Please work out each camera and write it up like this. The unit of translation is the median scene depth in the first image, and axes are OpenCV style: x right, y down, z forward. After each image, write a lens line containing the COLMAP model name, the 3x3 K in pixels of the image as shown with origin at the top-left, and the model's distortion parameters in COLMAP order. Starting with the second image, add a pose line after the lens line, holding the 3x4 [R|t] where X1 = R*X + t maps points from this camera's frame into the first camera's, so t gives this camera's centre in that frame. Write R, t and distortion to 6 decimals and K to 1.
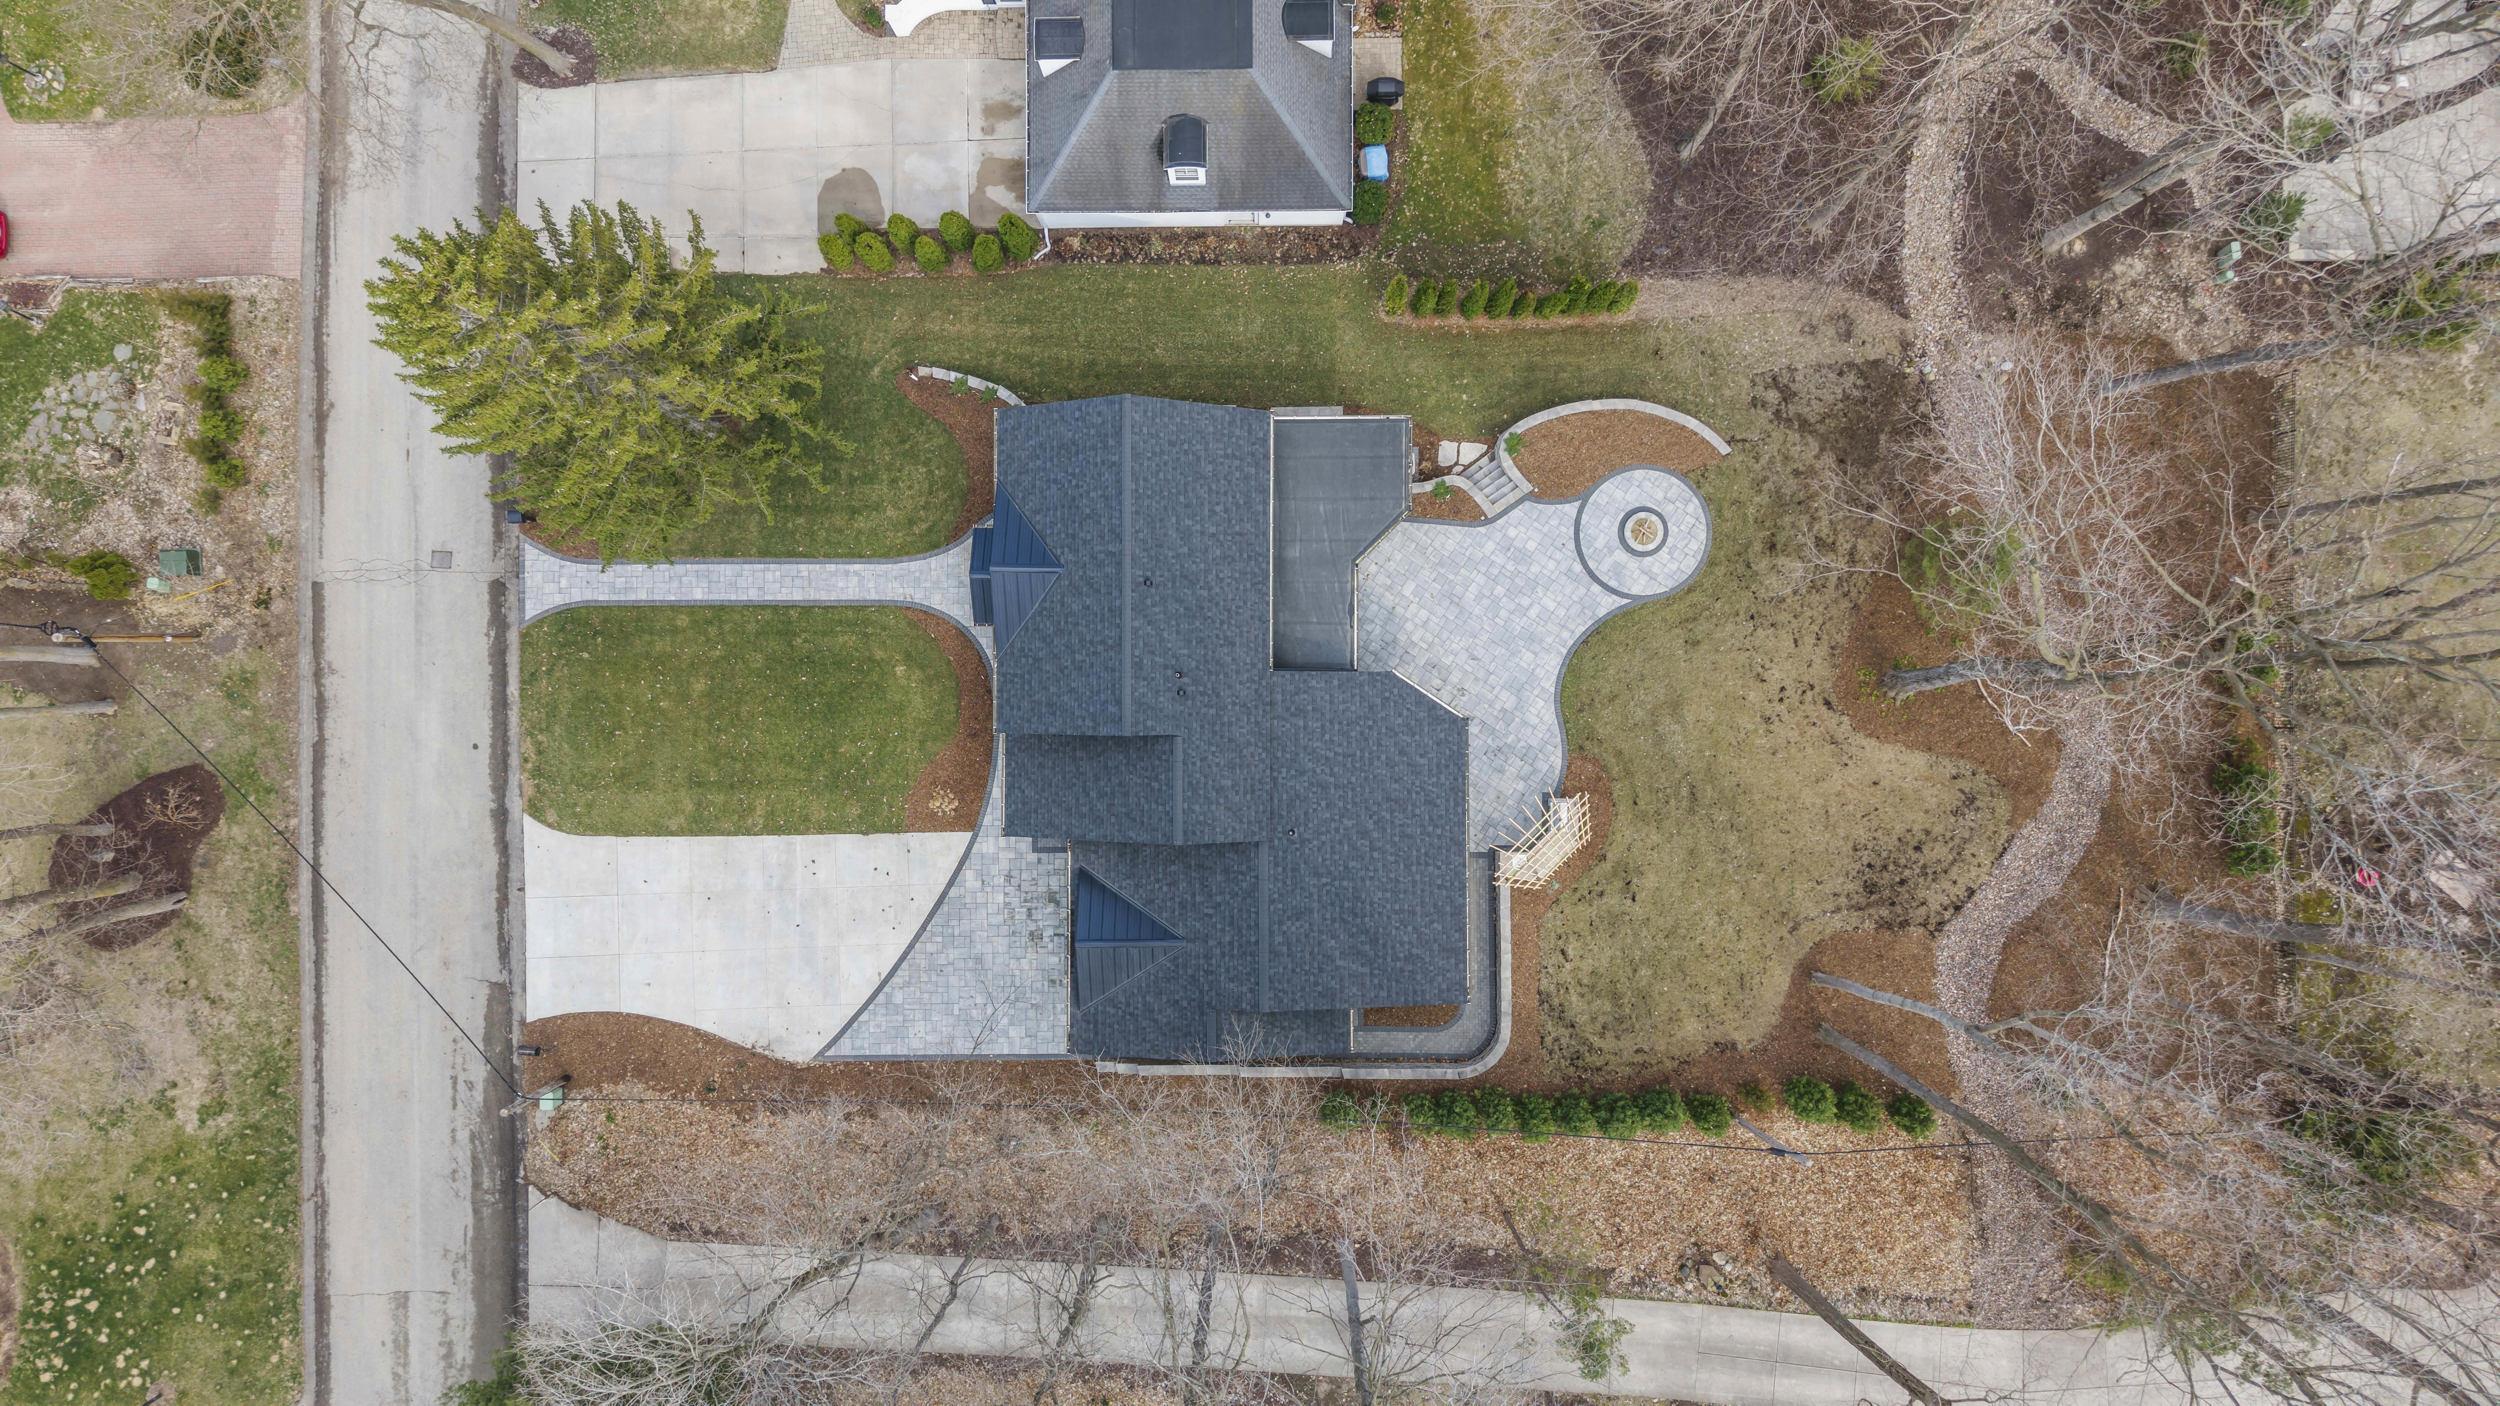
lens RADIAL K [[1642.7, 0, 1248.8], [0, 1642.7, 726.7], [0, 0, 1]] dist [0.047009, -0.047013]
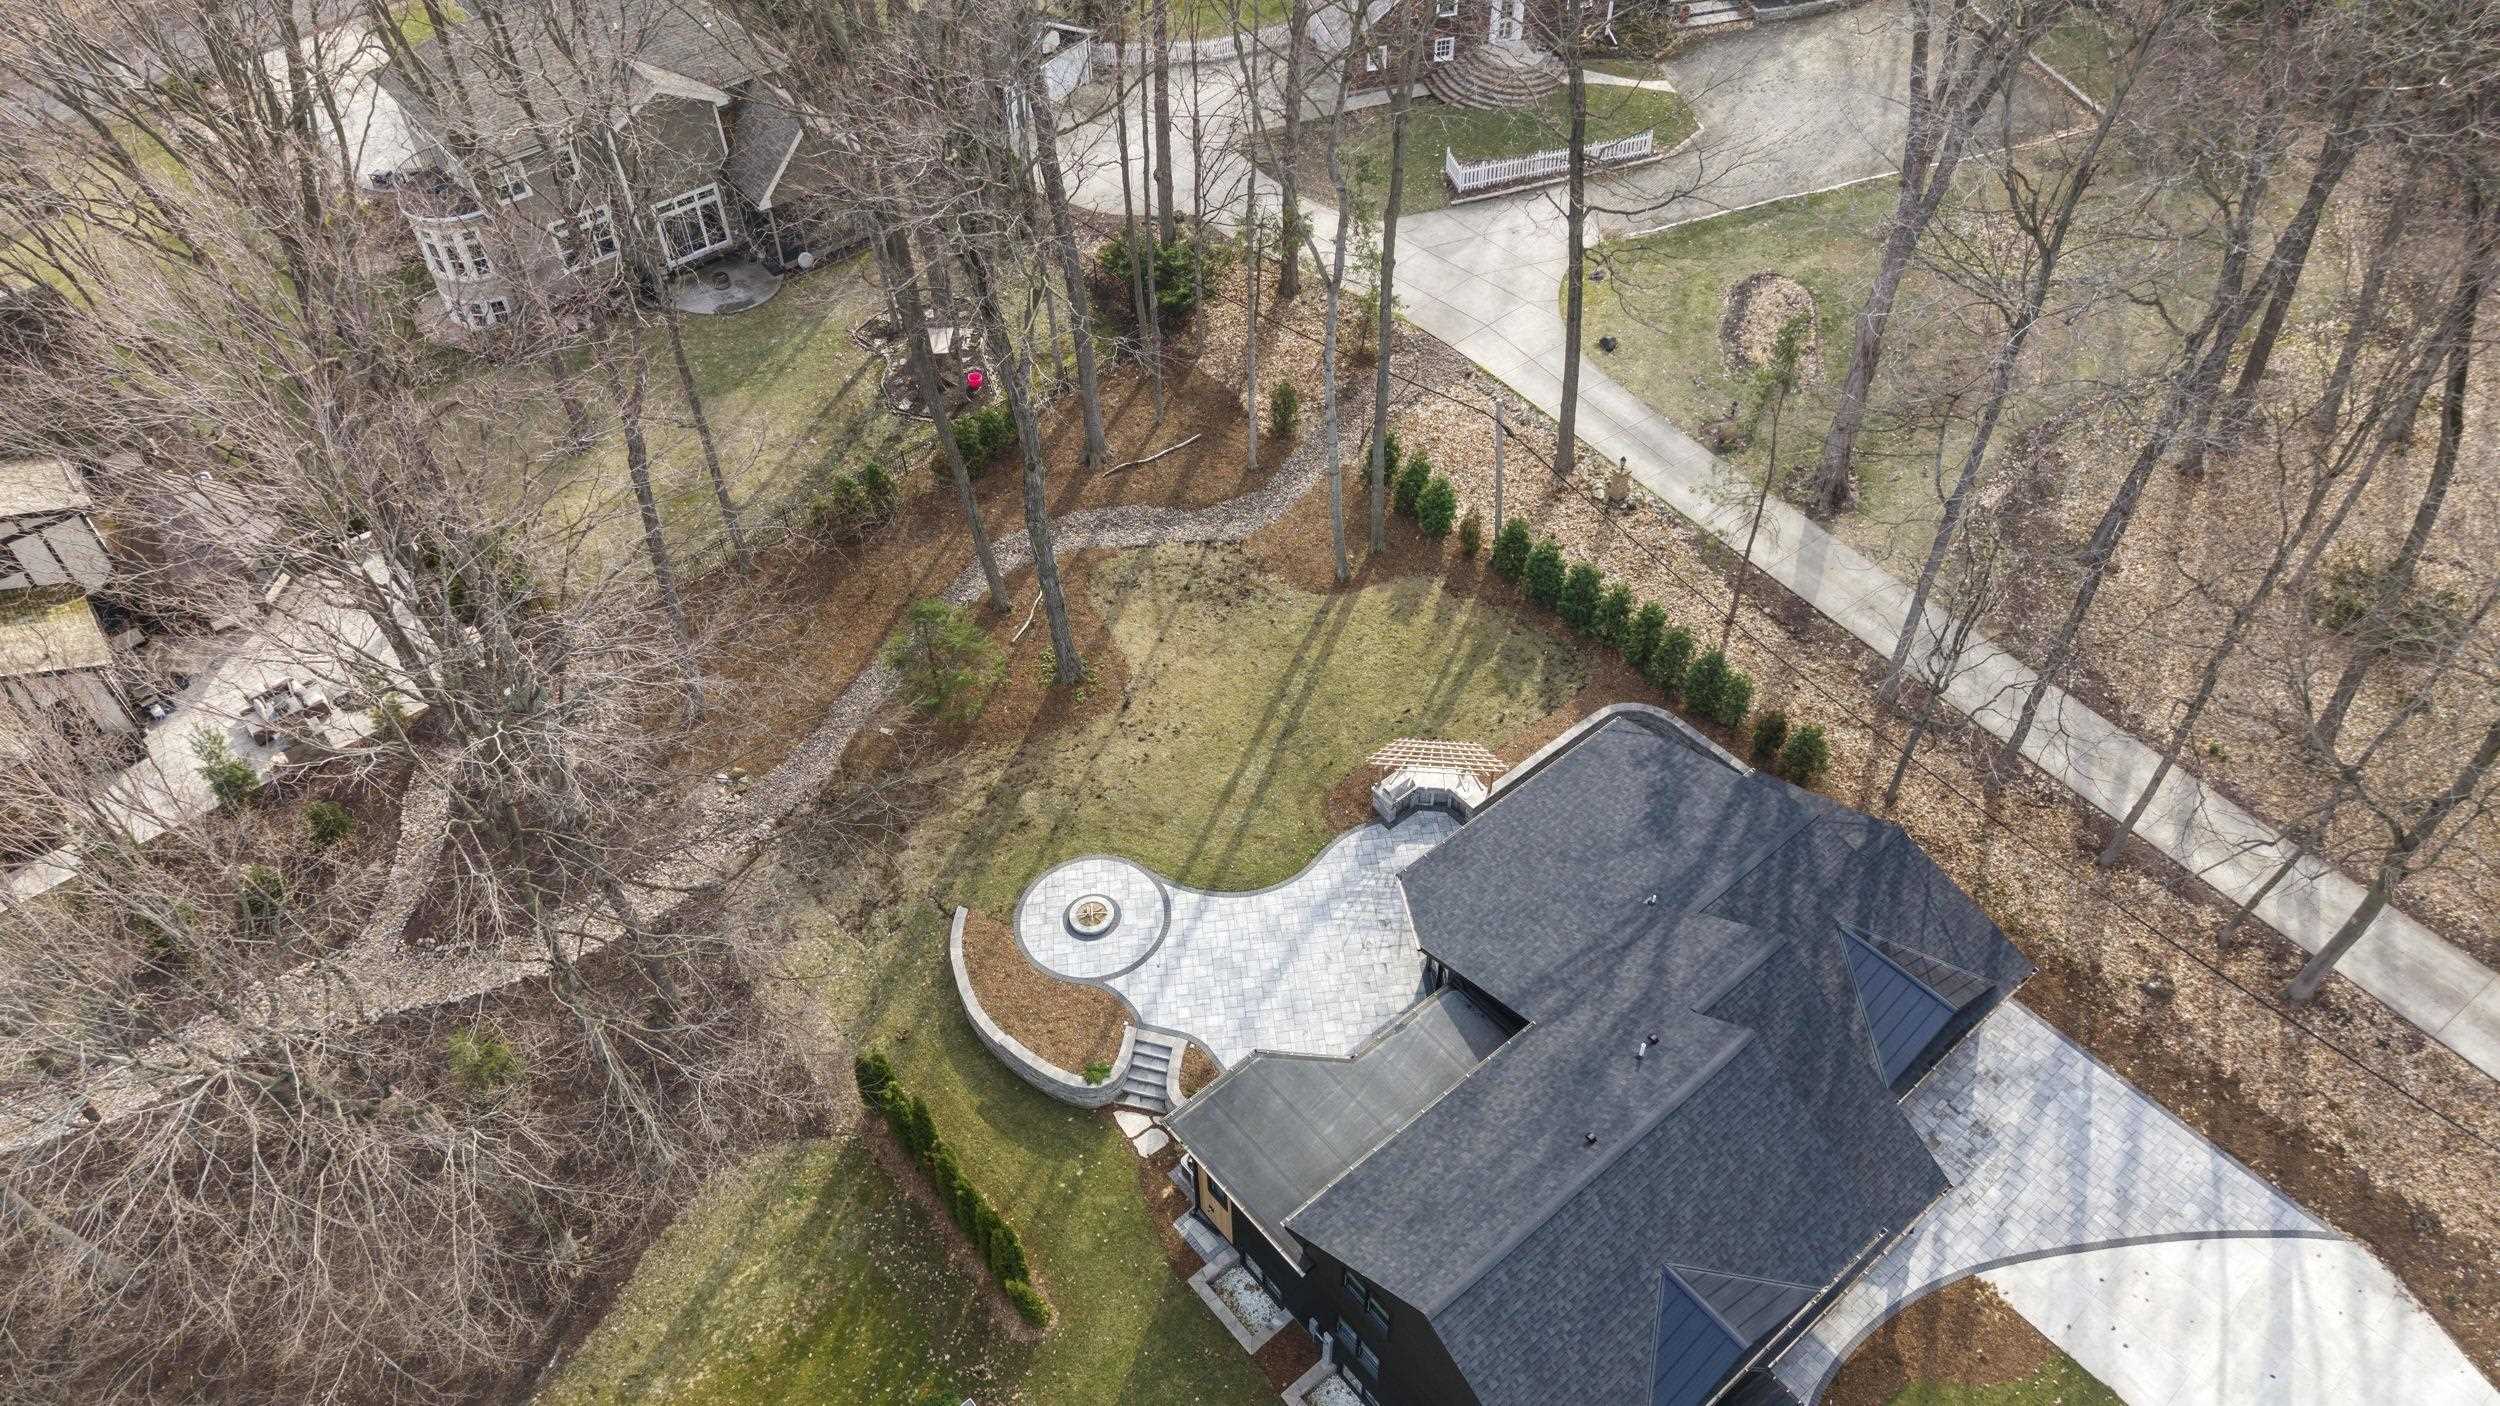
lens RADIAL K [[1642.7, 0, 1248.8], [0, 1642.7, 726.7], [0, 0, 1]] dist [0.047009, -0.047013]
pose [[-0.637619, -0.545943, 0.543496, -0.232070], [0.769650, -0.481589, 0.419180, -0.370299], [0.032893, 0.685579, 0.727255, 0.298417]]
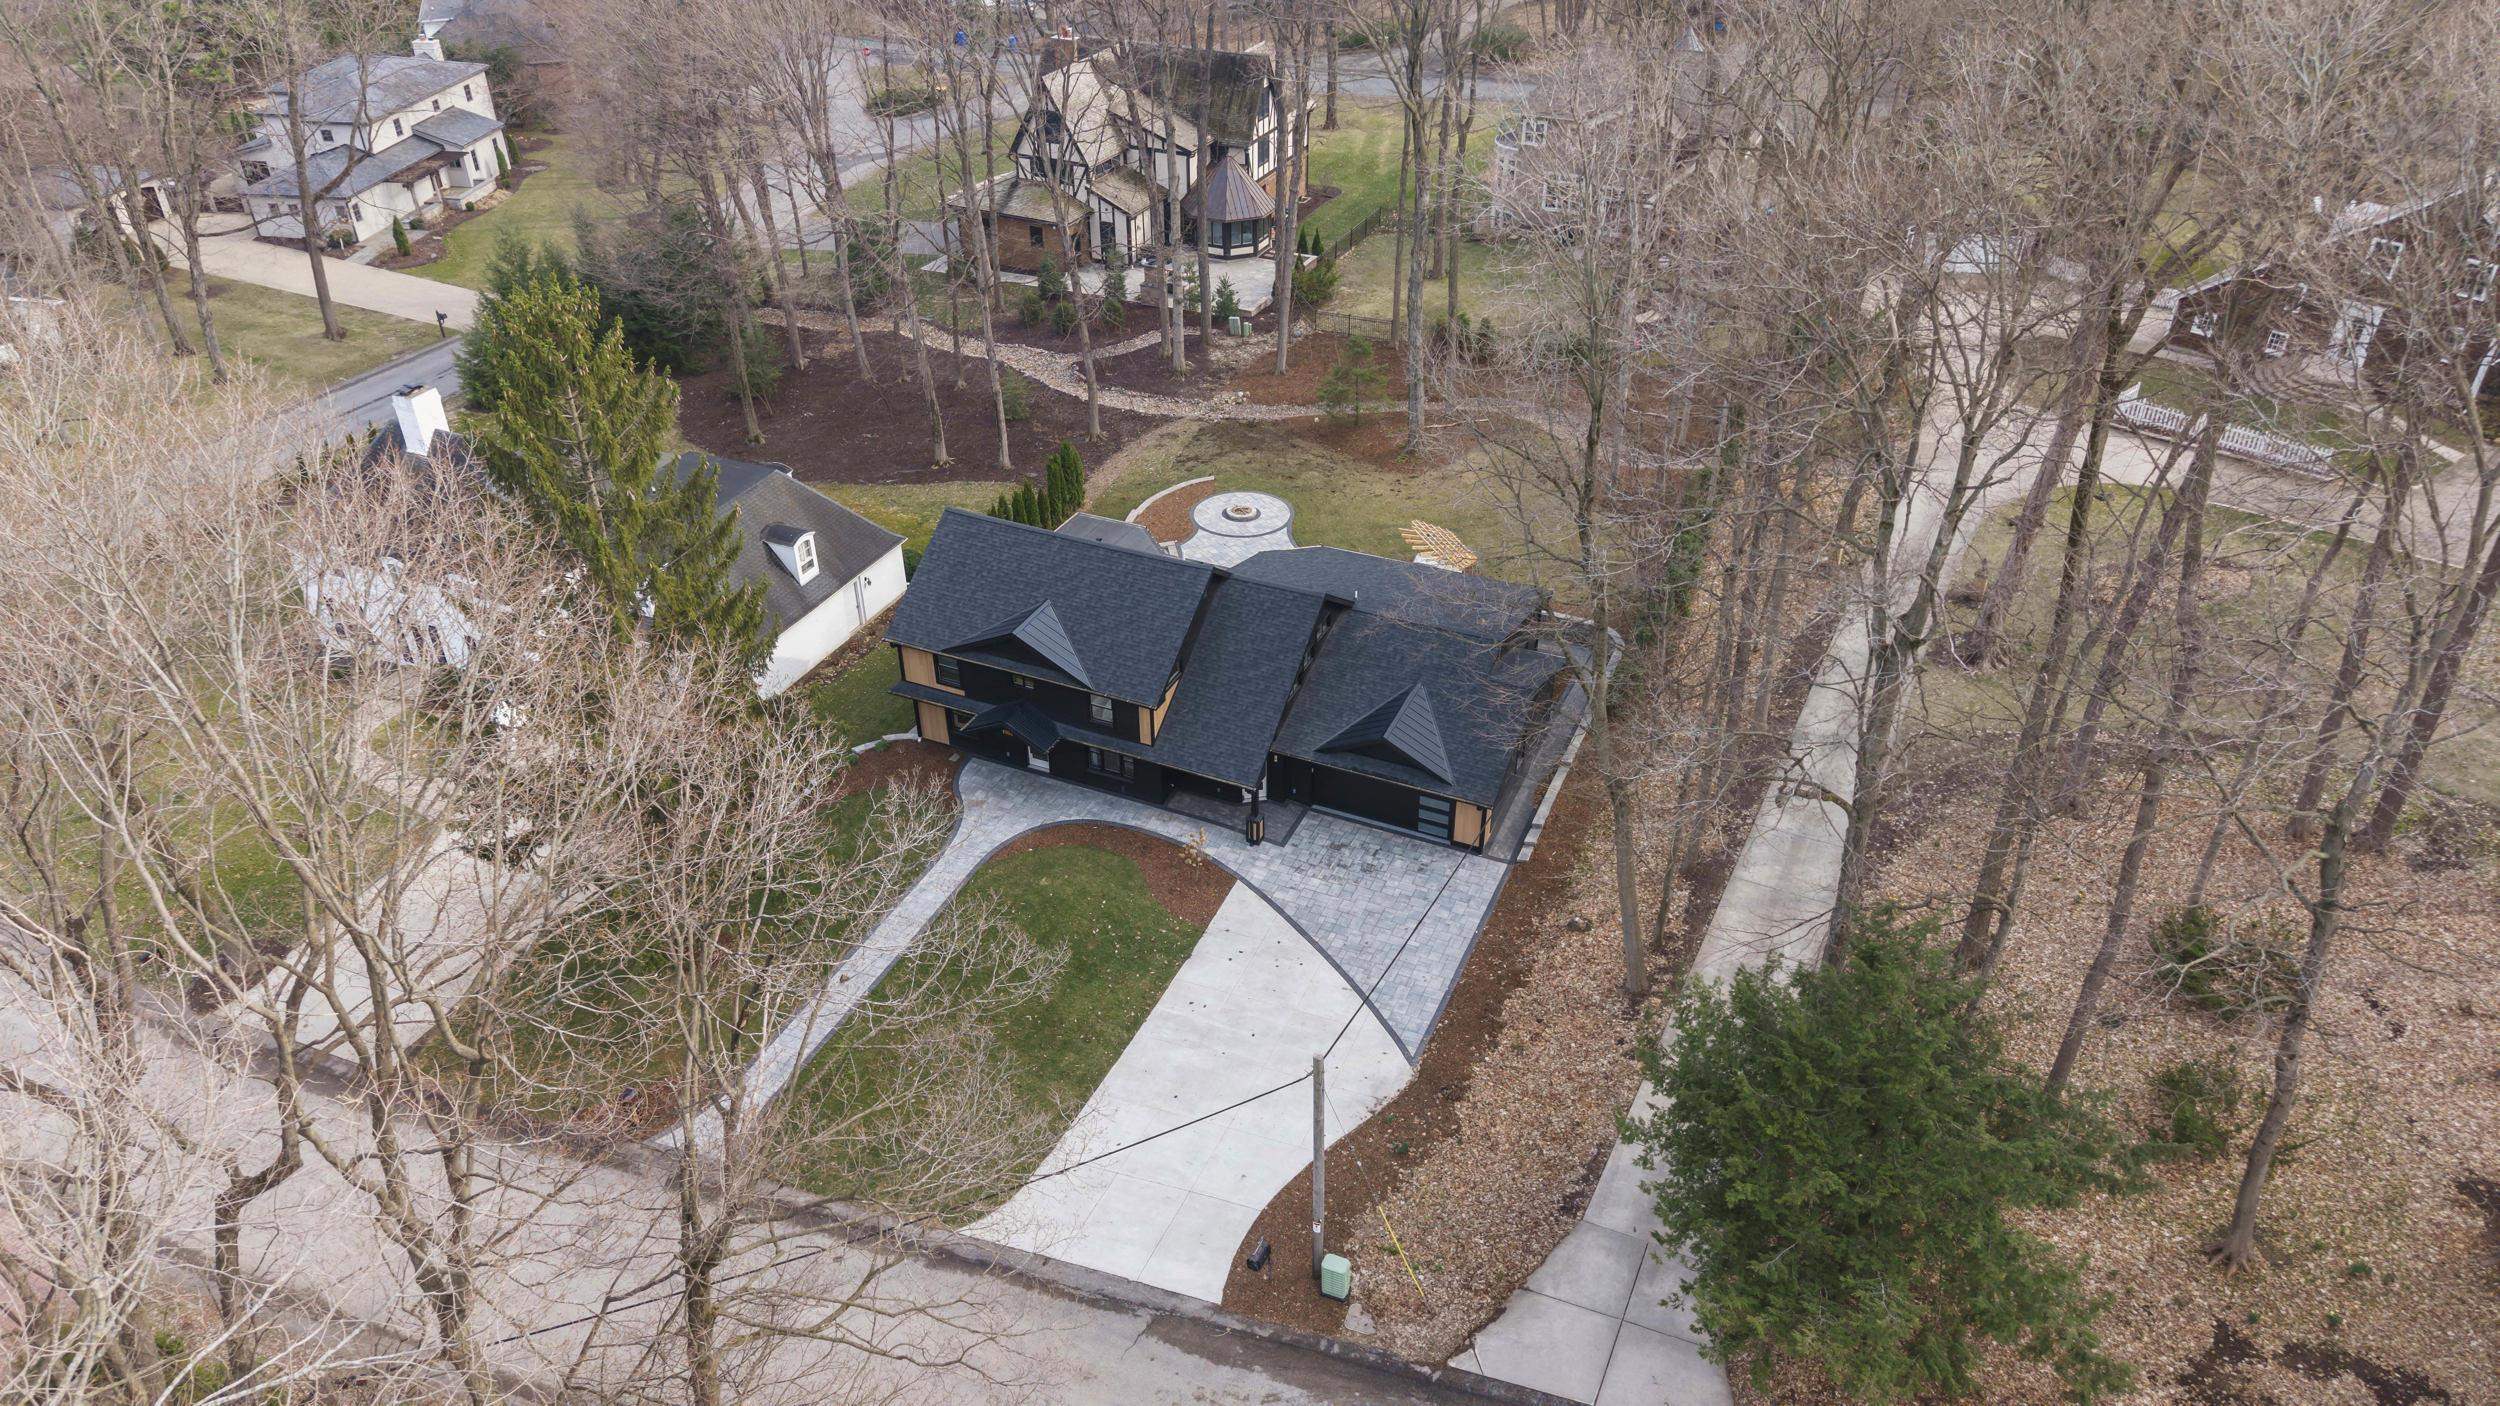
lens RADIAL K [[1642.7, 0, 1248.8], [0, 1642.7, 726.7], [0, 0, 1]] dist [0.047009, -0.047013]
pose [[0.410639, -0.505115, 0.759101, -0.825491], [0.911798, 0.228432, -0.341239, 0.366168], [-0.001038, 0.832273, 0.554366, 0.421093]]
